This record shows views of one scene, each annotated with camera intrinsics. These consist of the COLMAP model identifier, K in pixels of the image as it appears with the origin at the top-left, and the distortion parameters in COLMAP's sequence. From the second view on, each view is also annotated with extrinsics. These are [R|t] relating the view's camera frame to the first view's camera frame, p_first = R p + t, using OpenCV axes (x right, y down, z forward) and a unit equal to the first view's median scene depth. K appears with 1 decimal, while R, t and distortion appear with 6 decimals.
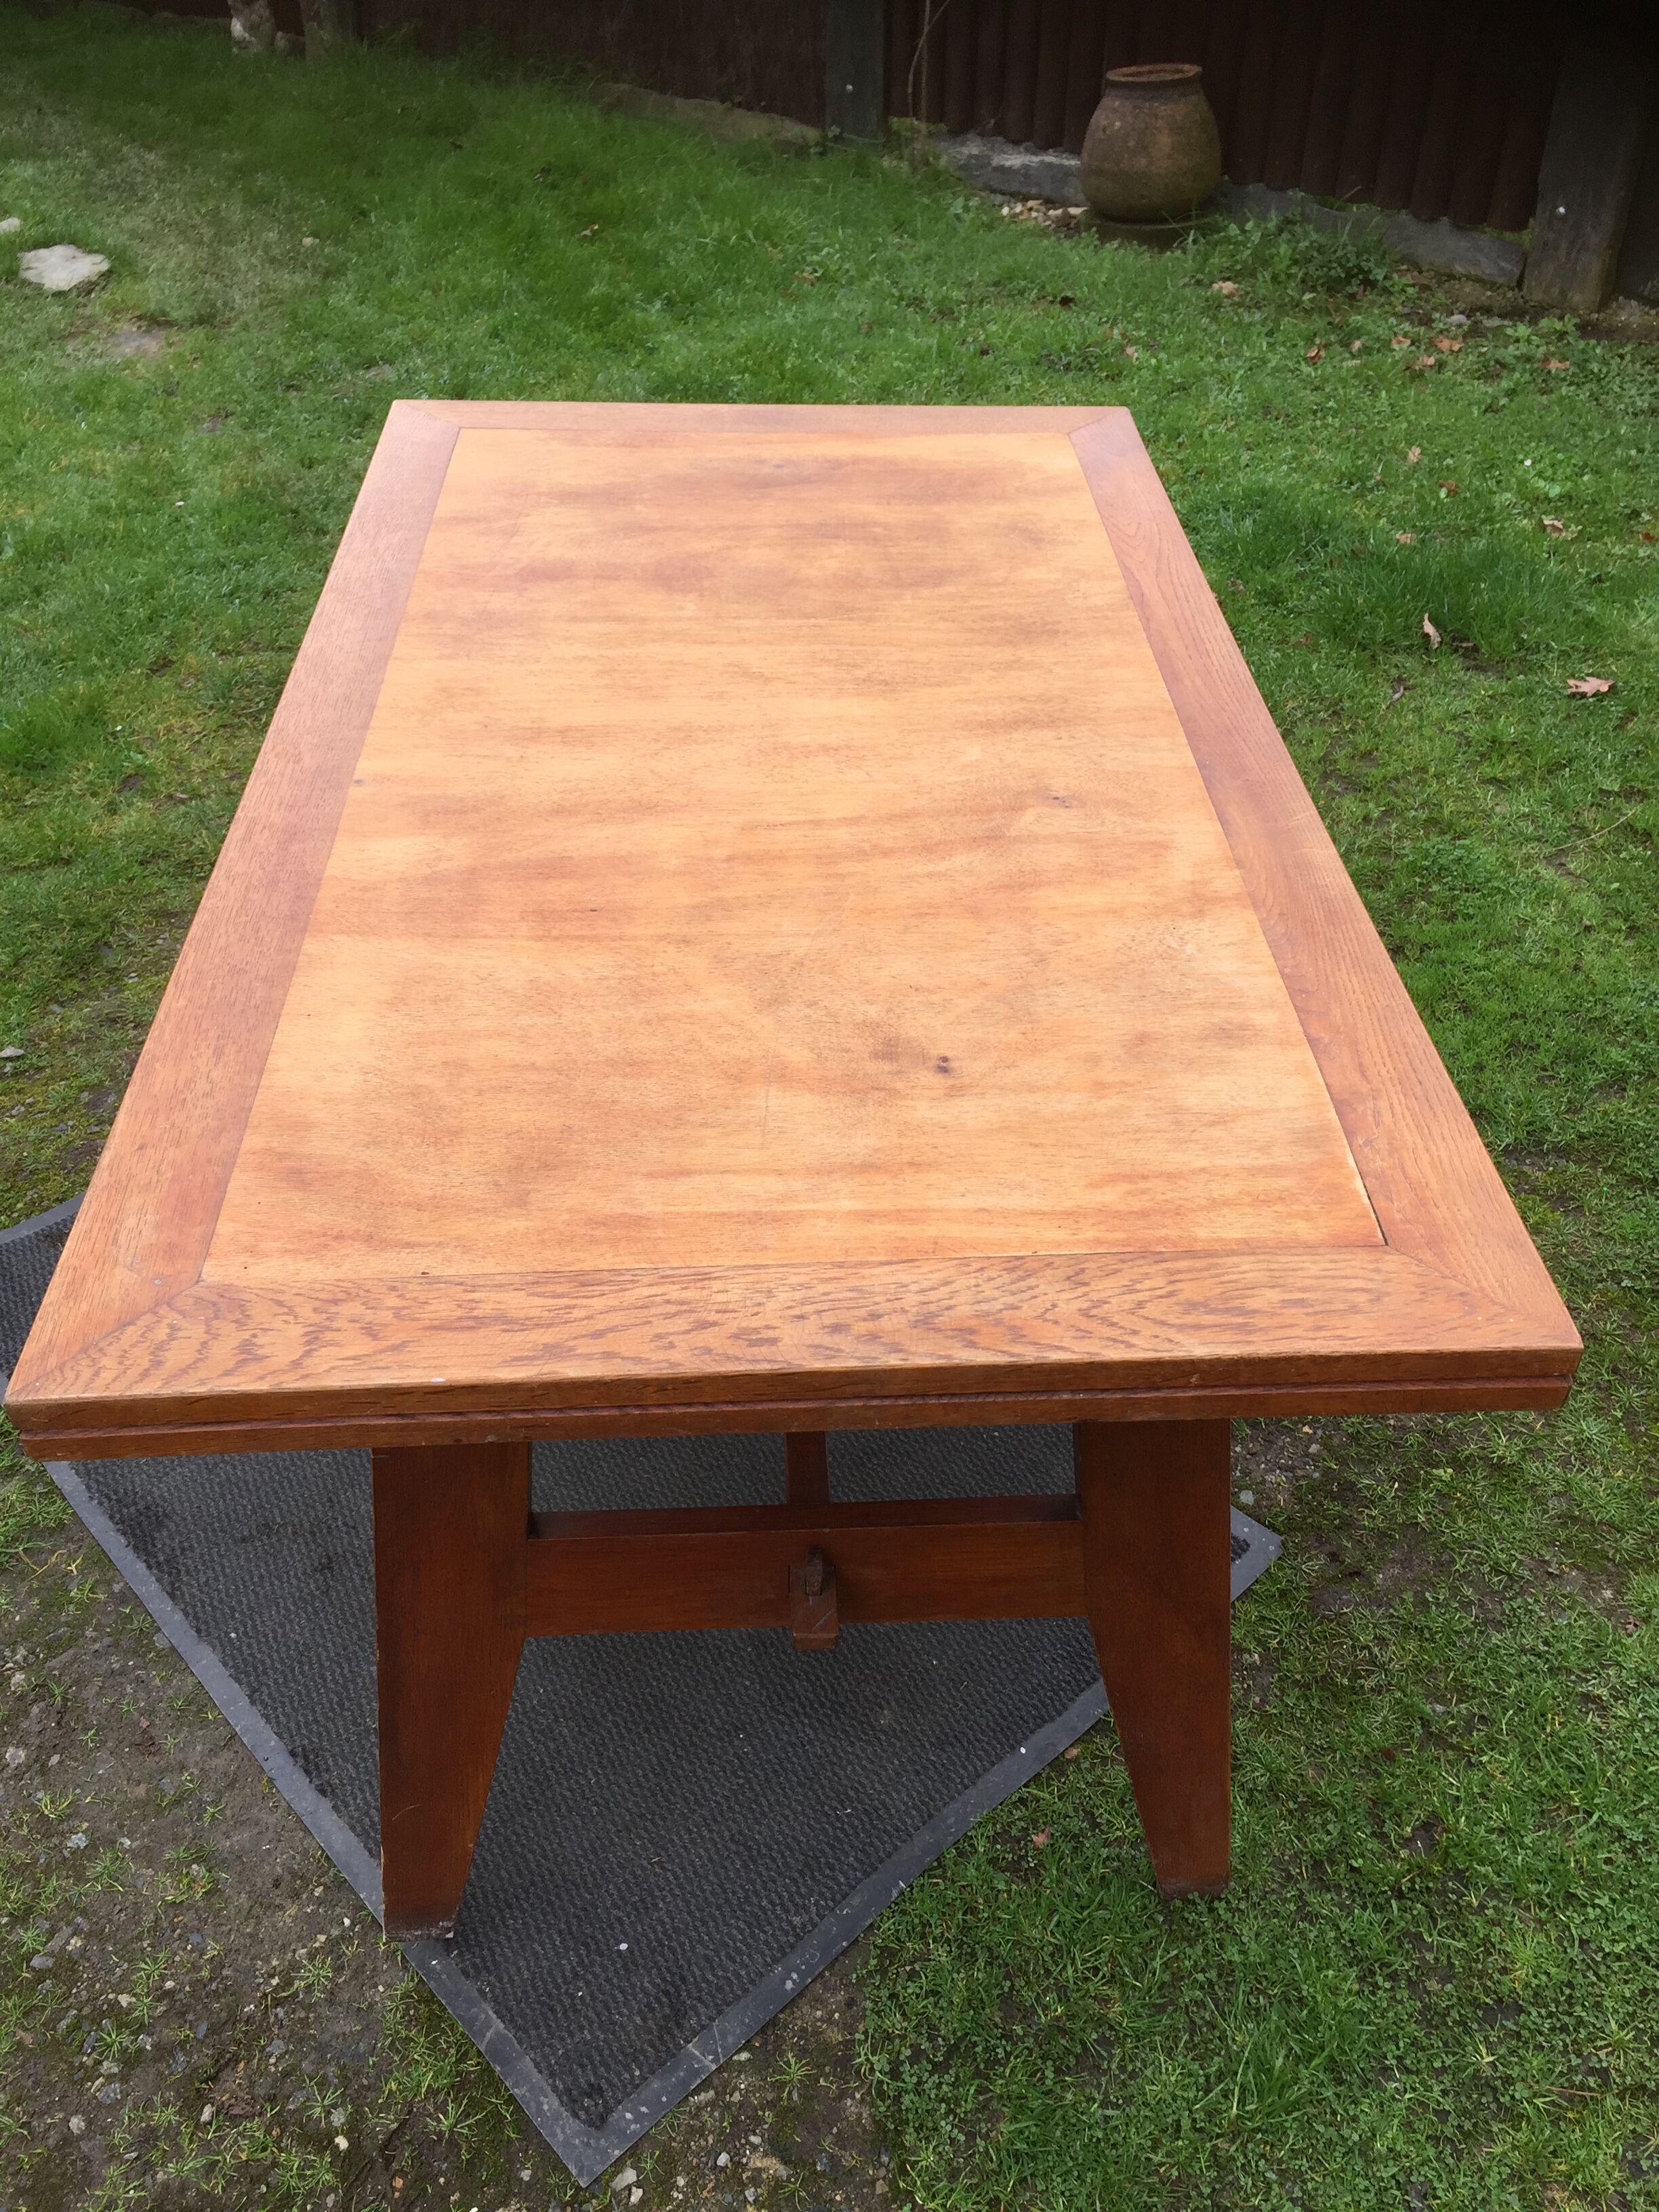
lens RADIAL K [[1885.9, 0, 835.1], [0, 1885.9, 1114.9], [0, 0, 1]] dist [0.080067, -0.103433]
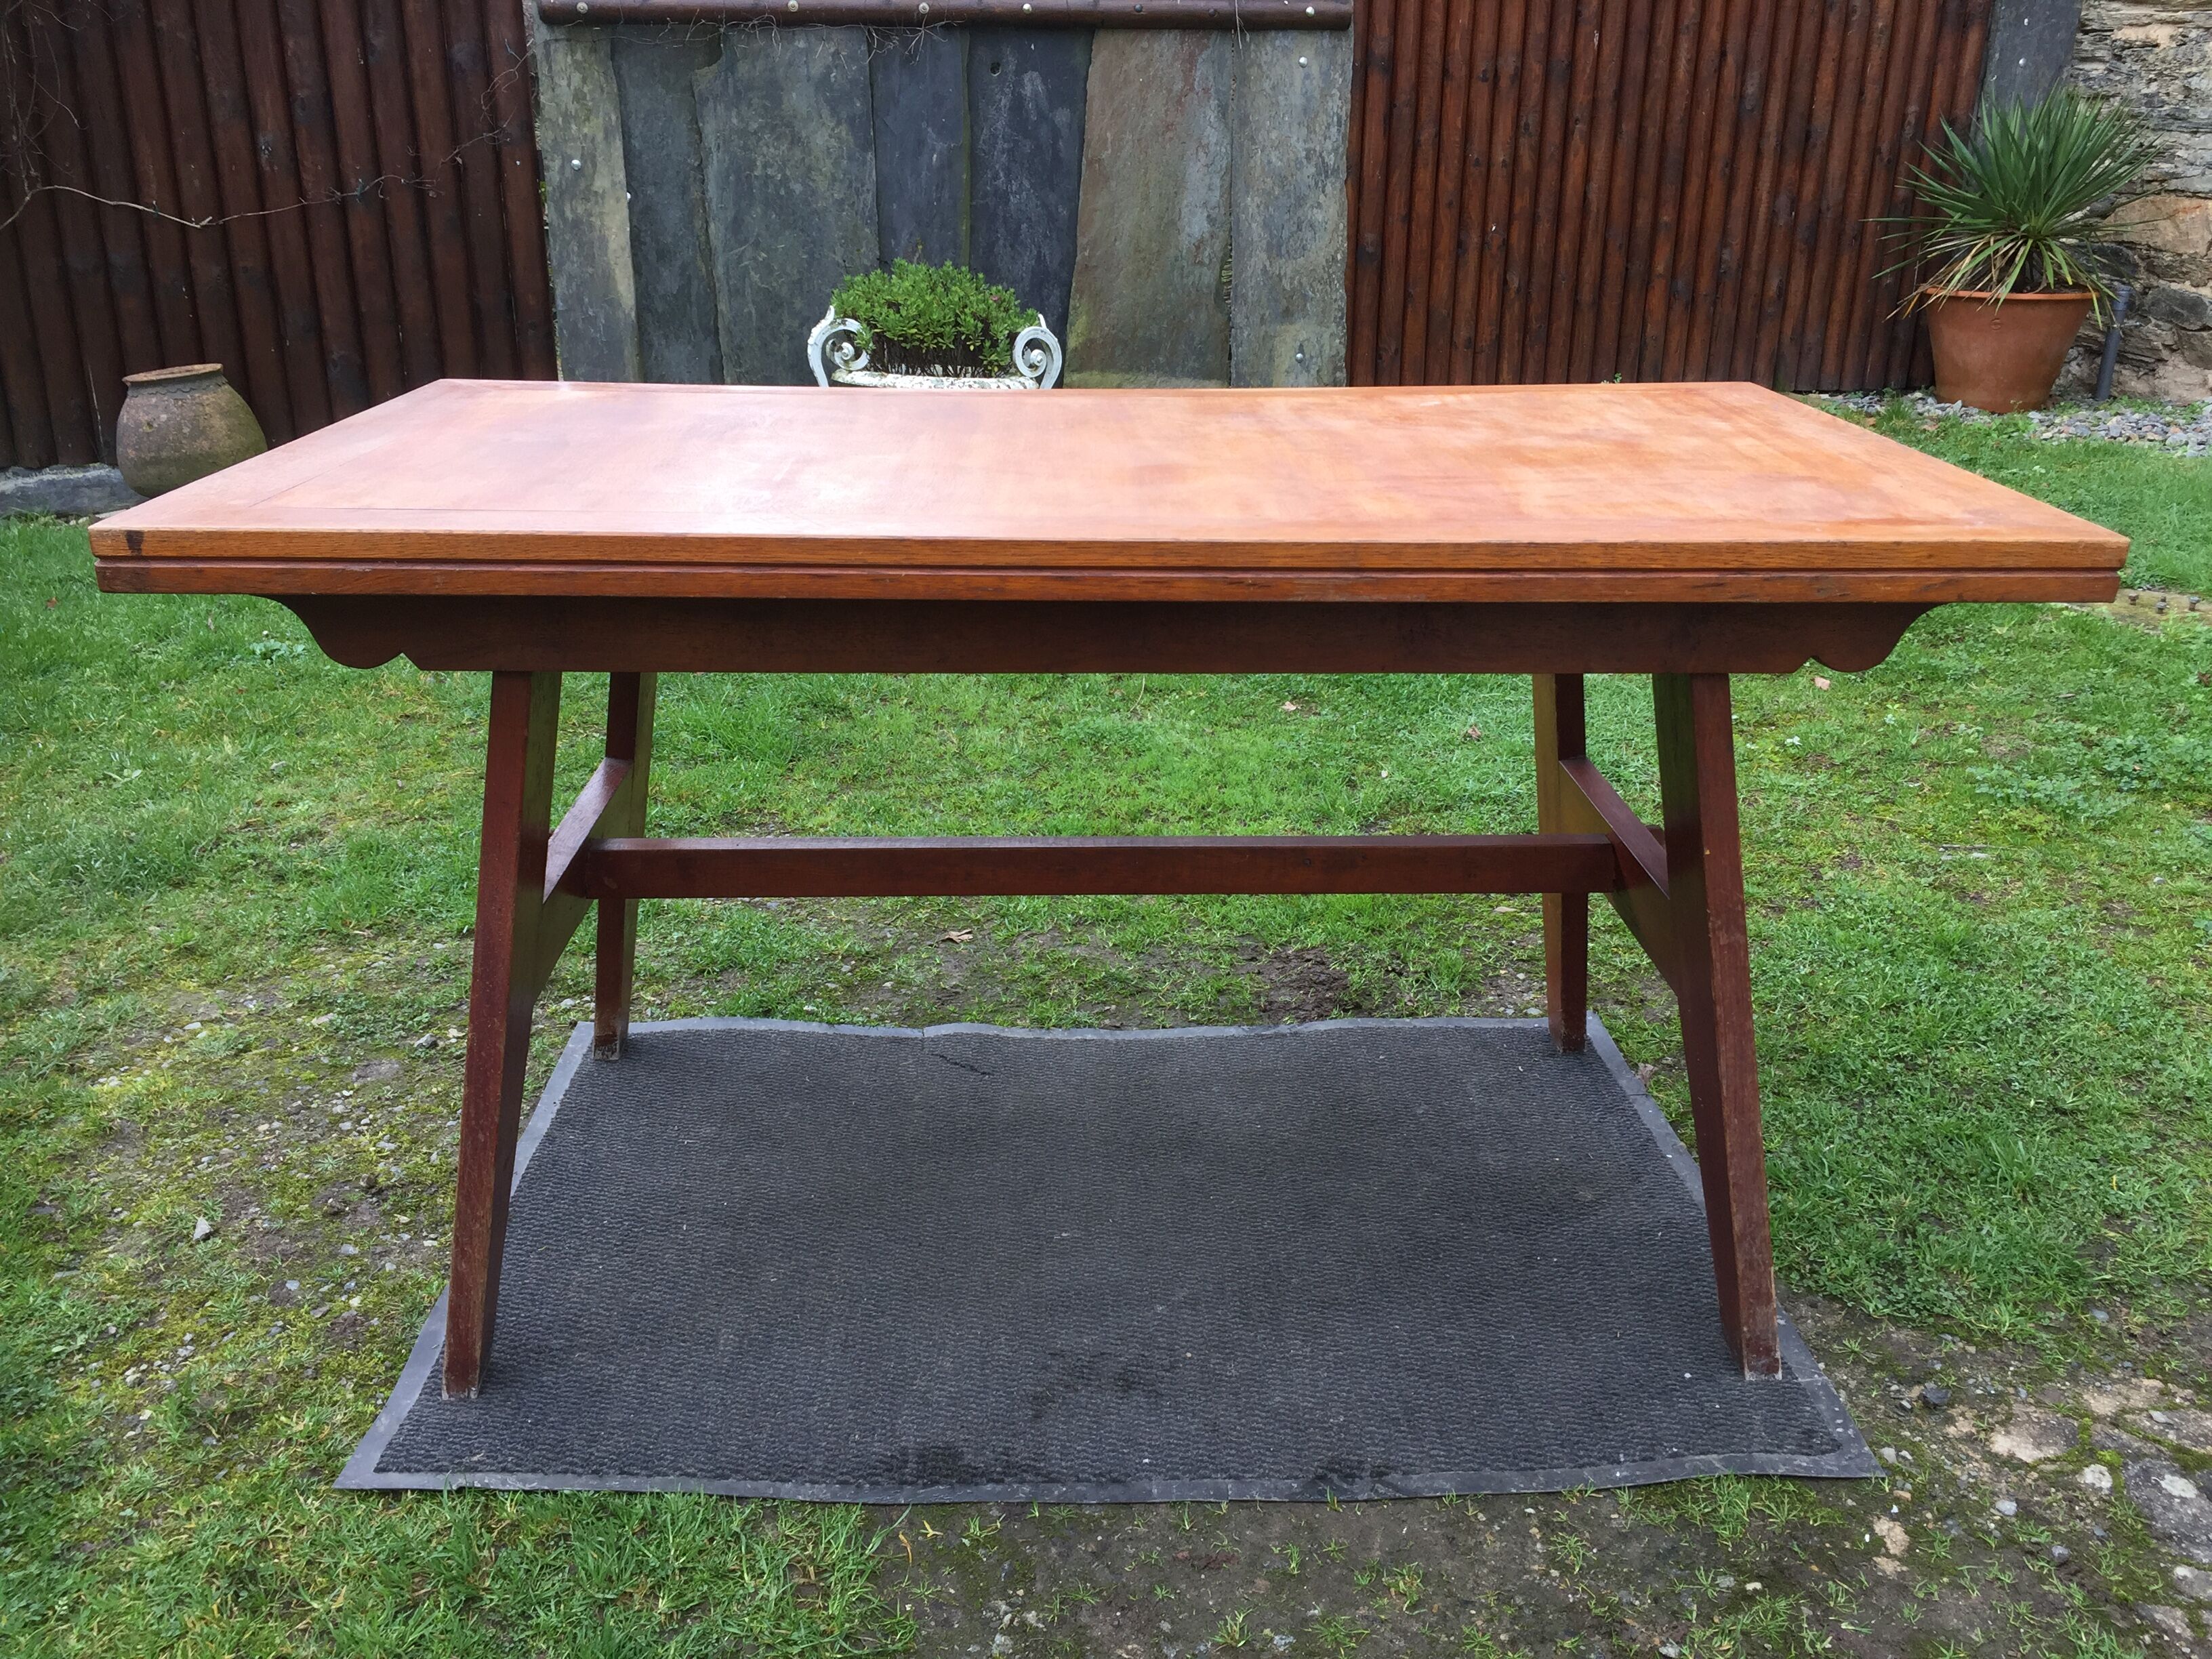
lens RADIAL K [[1885.9, 0, 1116.1], [0, 1885.9, 838.2], [0, 0, 1]] dist [0.080067, -0.103433]
pose [[0.639970, -0.274044, 0.717870, -0.974504], [0.494282, 0.862117, -0.111535, 0.123249], [-0.588323, 0.426209, 0.687184, 0.292445]]
